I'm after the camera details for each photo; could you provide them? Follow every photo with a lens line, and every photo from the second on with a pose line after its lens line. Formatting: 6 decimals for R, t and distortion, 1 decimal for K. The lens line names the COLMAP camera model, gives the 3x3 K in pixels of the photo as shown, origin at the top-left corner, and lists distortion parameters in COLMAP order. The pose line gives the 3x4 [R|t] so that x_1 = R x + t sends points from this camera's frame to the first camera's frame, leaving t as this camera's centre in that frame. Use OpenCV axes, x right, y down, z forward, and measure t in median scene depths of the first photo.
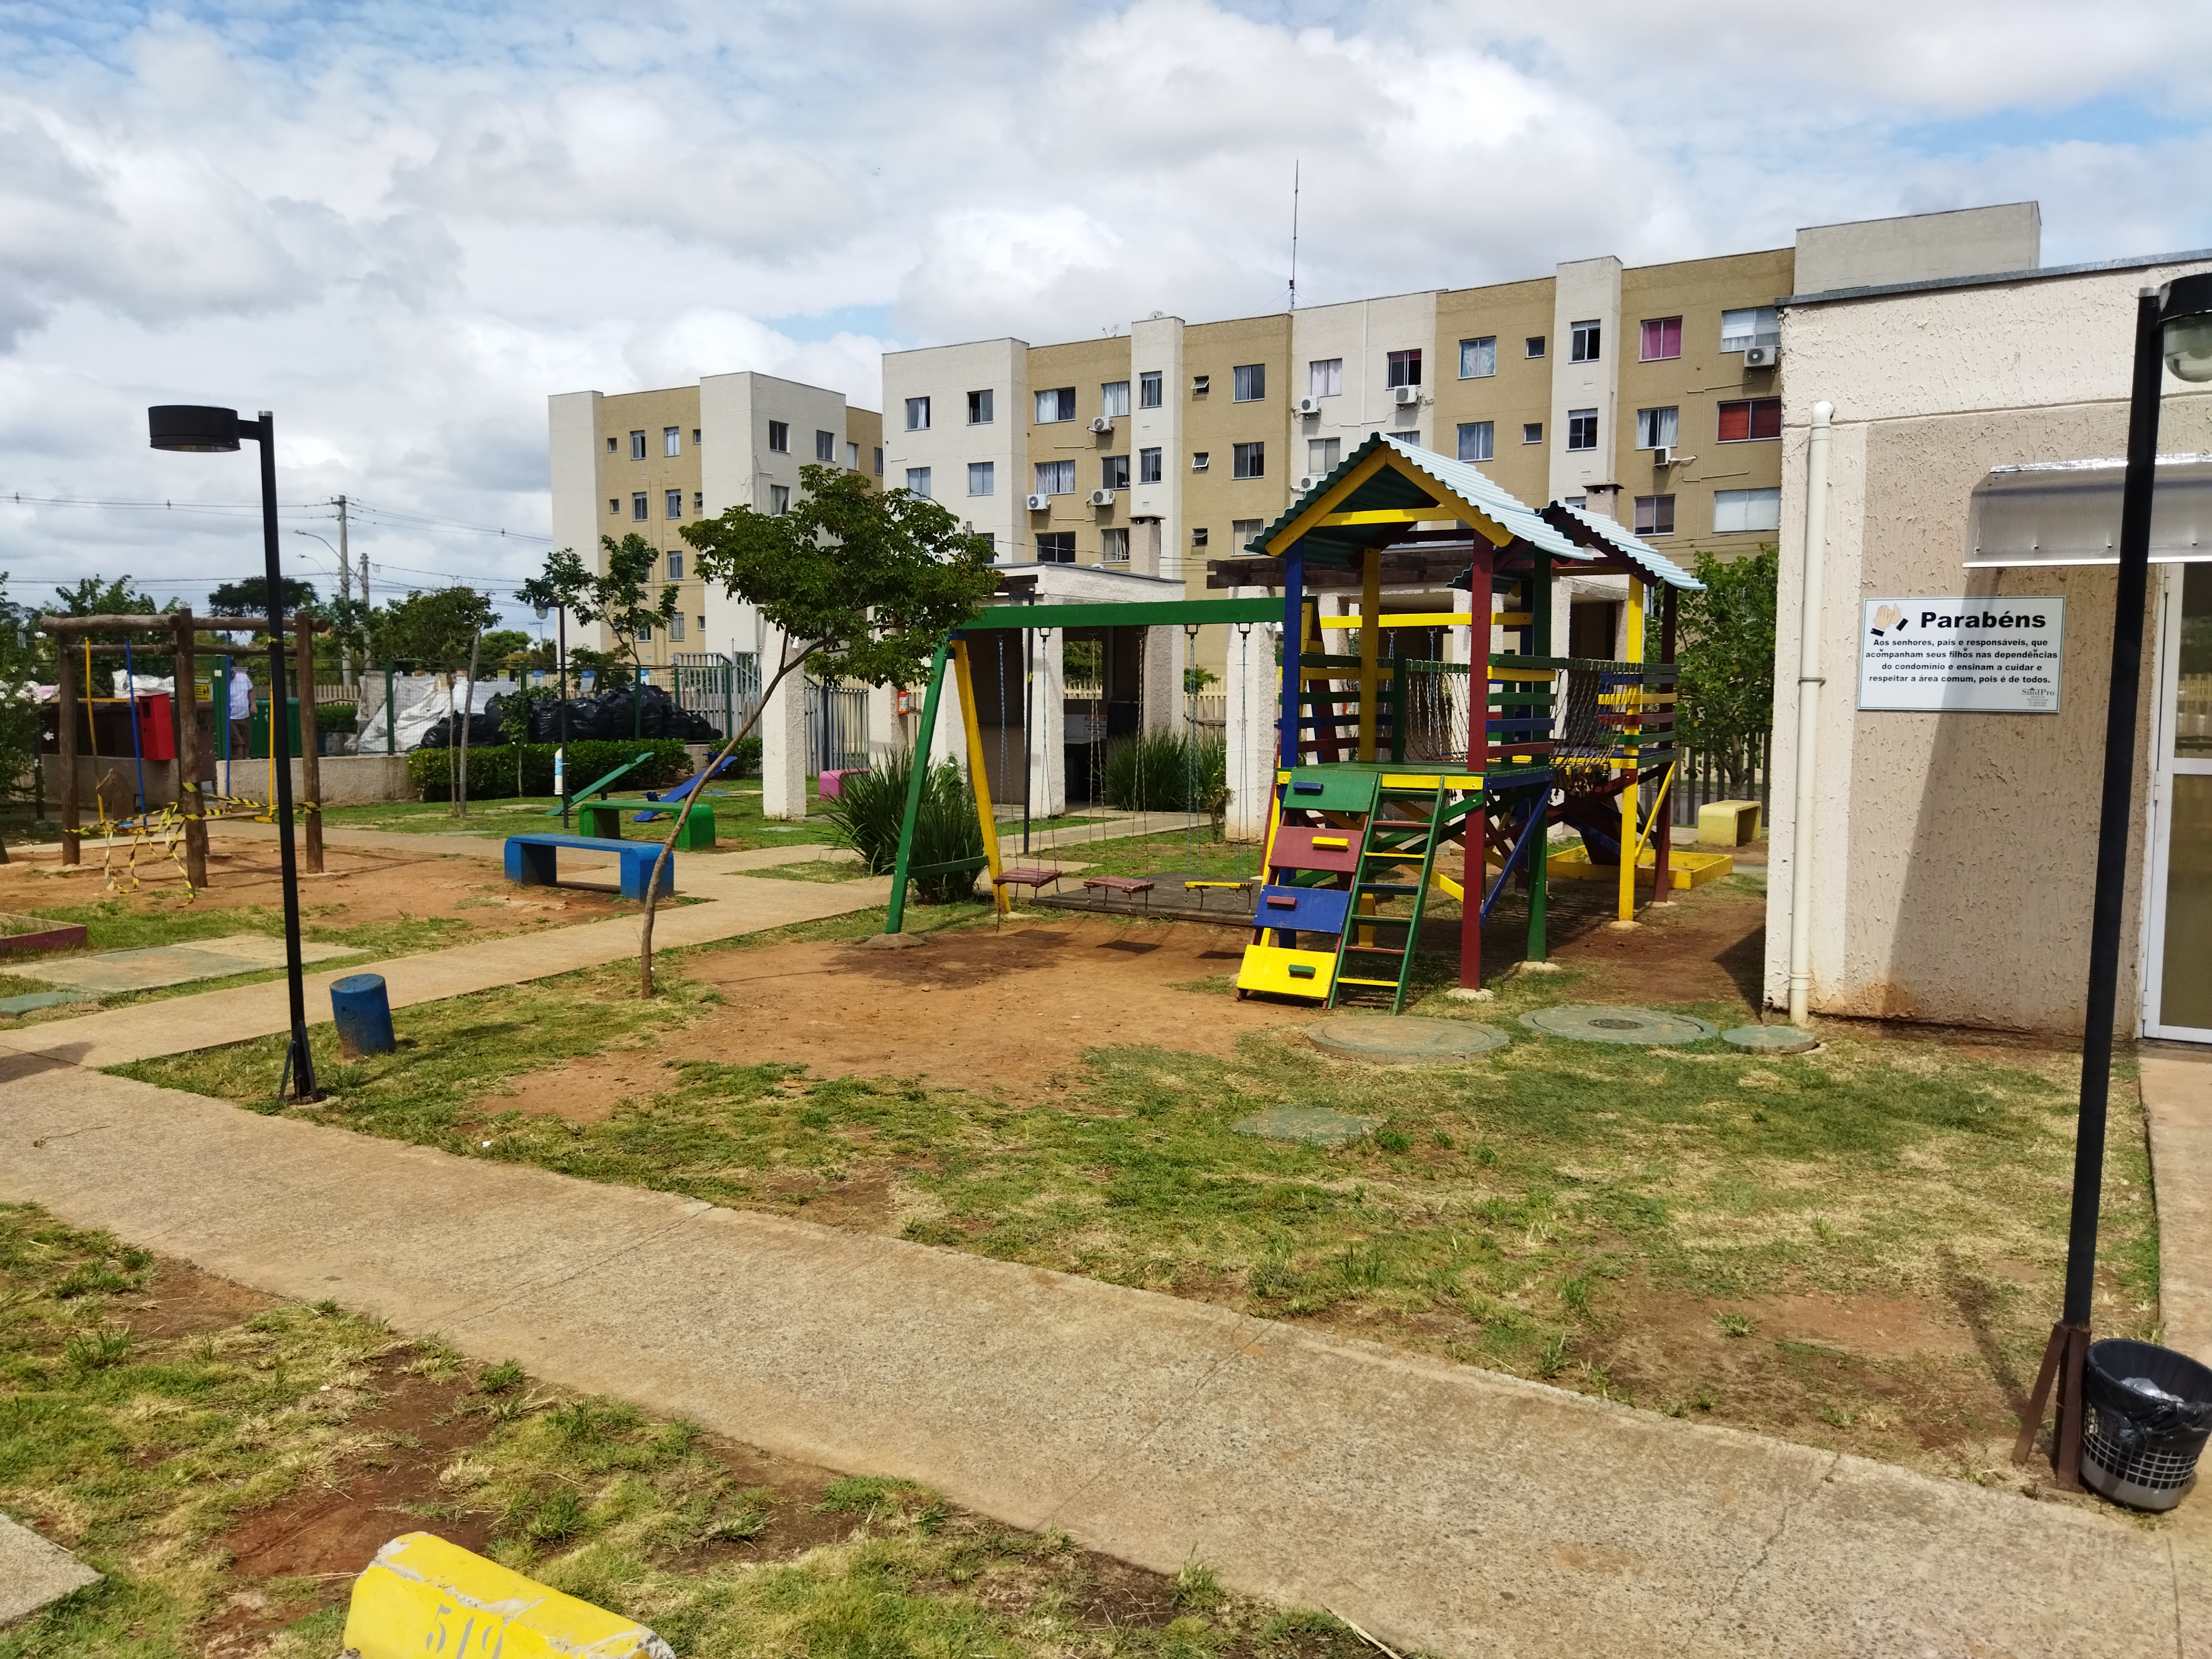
lens RADIAL K [[1667.0, 0, 1122.3], [0, 1667.0, 825.6], [0, 0, 1]] dist [0.053678, -0.076310]
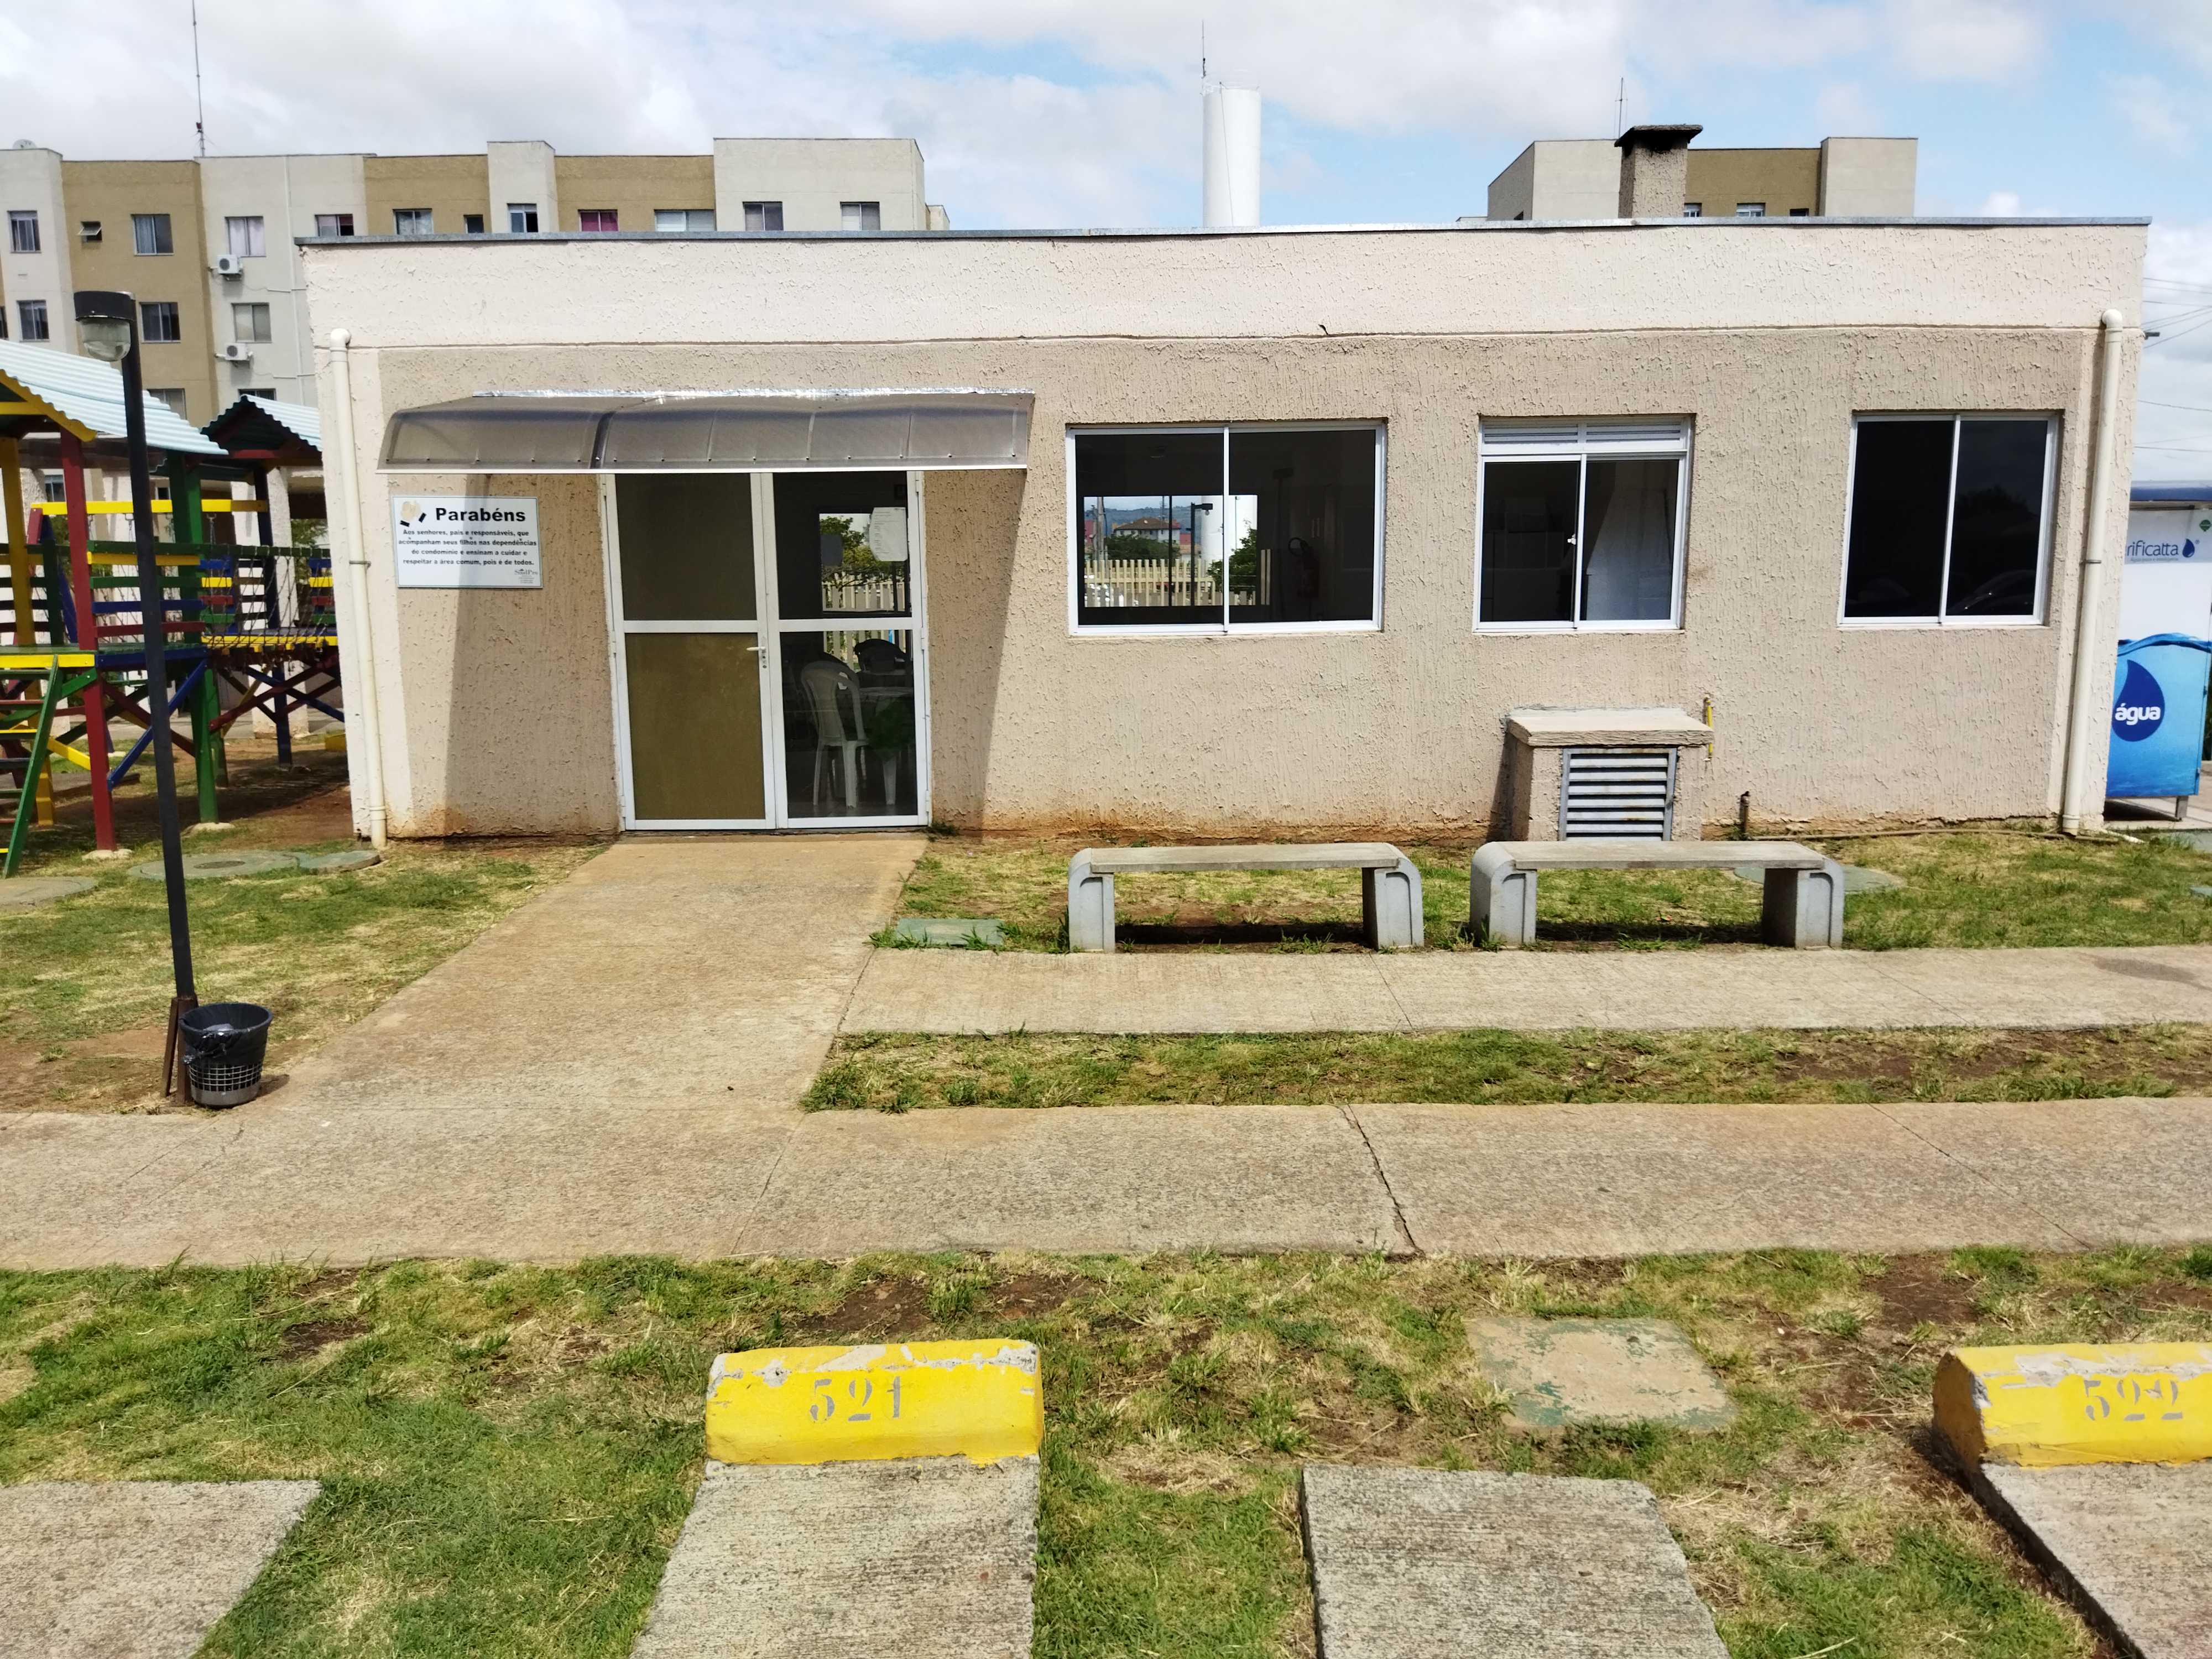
lens RADIAL K [[1667.0, 0, 1122.3], [0, 1667.0, 825.6], [0, 0, 1]] dist [0.053678, -0.076310]
pose [[0.857656, -0.085526, 0.507062, 0.254541], [0.051948, 0.995438, 0.080033, 0.033301], [-0.511594, -0.042300, 0.858186, -0.328935]]
